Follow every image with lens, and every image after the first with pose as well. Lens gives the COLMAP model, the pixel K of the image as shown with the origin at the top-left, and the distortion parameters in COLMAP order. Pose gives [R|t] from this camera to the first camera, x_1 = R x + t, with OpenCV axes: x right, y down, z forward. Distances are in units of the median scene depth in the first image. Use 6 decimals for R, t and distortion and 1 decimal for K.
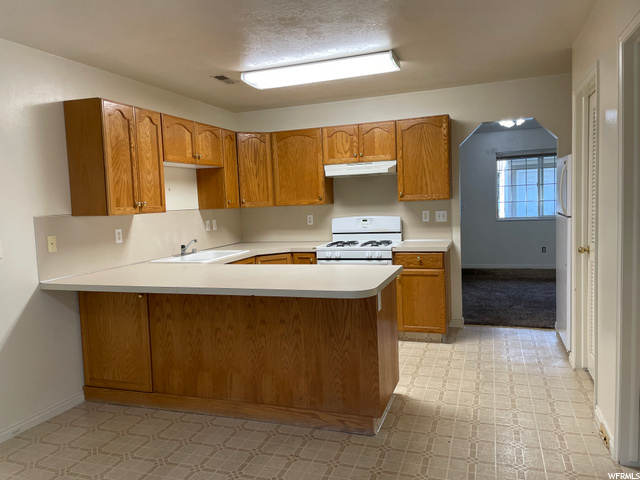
lens RADIAL K [[481.3, 0, 313.9], [0, 481.3, 241.1], [0, 0, 1]] dist [0.077529, -0.087514]
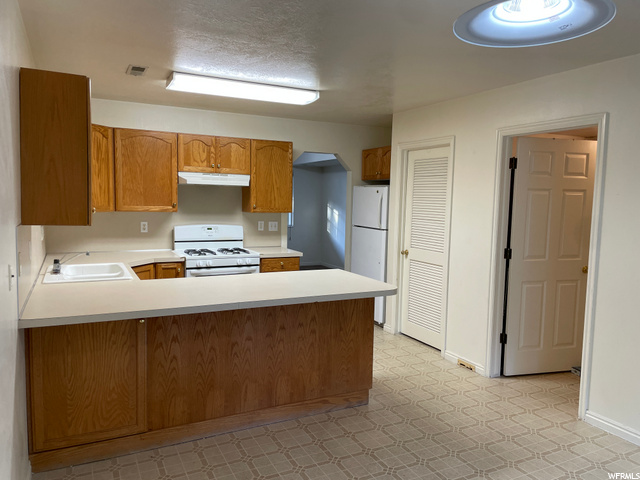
lens RADIAL K [[481.3, 0, 322.2], [0, 481.3, 241.8], [0, 0, 1]] dist [0.077529, -0.087514]
pose [[0.688218, -0.010147, 0.725433, -0.688806], [0.012061, 0.999924, 0.002544, -0.021636], [-0.725404, 0.006999, 0.688288, 0.166437]]
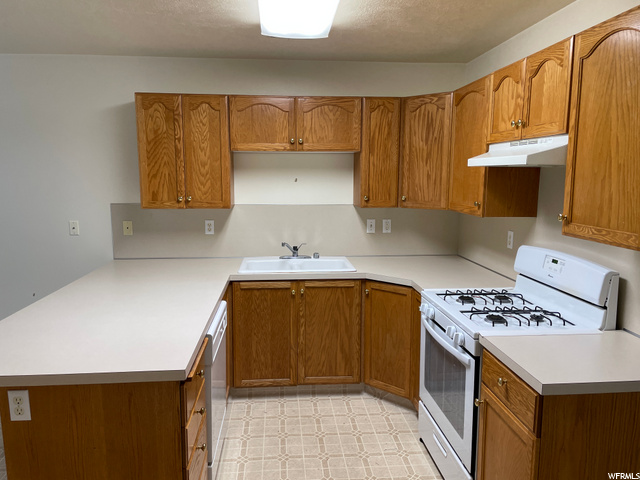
lens RADIAL K [[481.3, 0, 316.7], [0, 481.3, 241.6], [0, 0, 1]] dist [0.077529, -0.087514]
pose [[0.413591, 0.169719, -0.894504, 0.625607], [-0.095855, 0.985129, 0.142594, -0.155602], [0.905403, 0.026767, 0.423709, 0.845338]]
